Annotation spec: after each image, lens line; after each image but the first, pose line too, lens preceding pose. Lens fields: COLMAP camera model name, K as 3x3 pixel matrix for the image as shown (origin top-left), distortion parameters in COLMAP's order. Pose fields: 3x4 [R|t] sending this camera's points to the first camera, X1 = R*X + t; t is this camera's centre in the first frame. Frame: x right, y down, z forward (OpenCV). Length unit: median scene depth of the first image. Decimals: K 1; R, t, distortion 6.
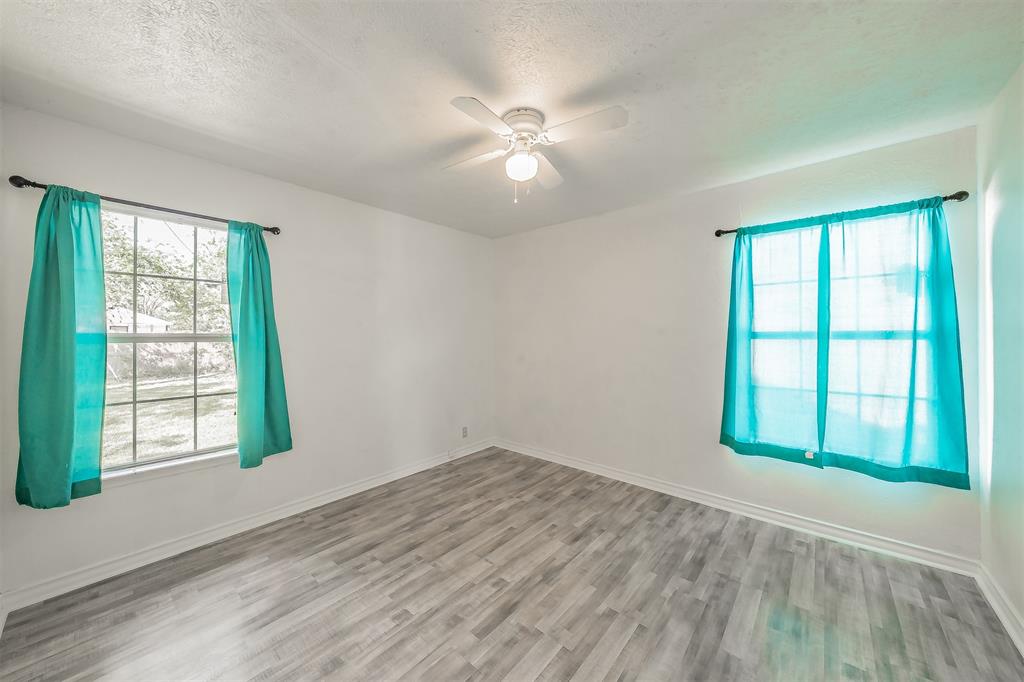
lens RADIAL K [[393.1, 0, 516.4], [0, 393.1, 333.2], [0, 0, 1]] dist [0.000153, 0.000049]
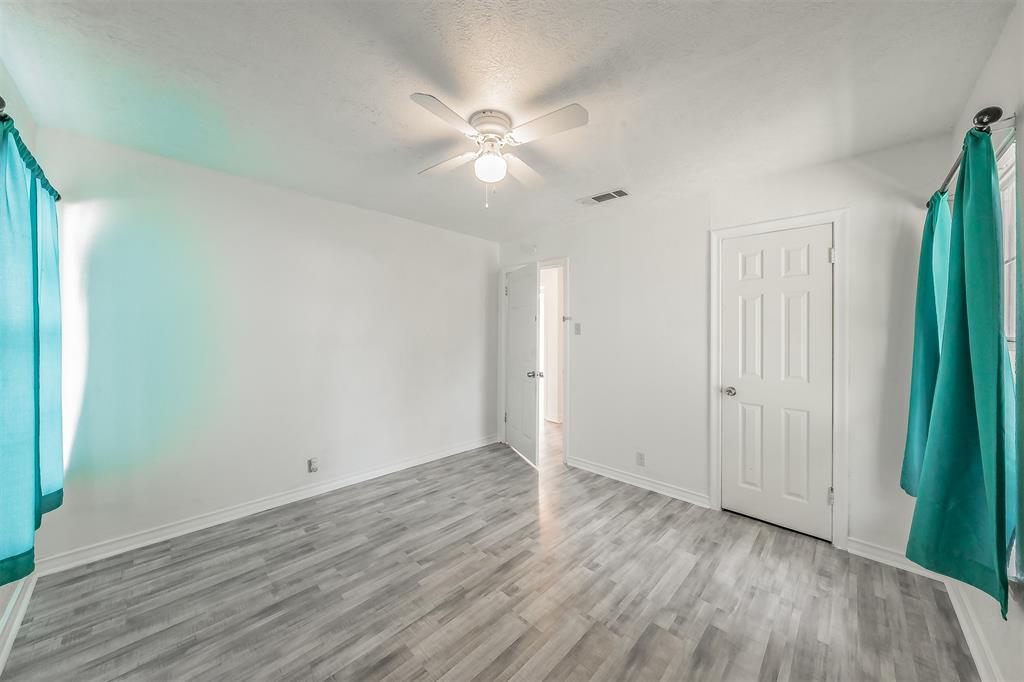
lens RADIAL K [[356.3, 0, 507.7], [0, 356.3, 337.4], [0, 0, 1]] dist [0.000822, 0.000077]
pose [[-0.995668, -0.004451, 0.092876, -0.111335], [-0.003742, 0.999963, 0.007809, -0.001019], [-0.092907, 0.007428, -0.995647, 1.844488]]
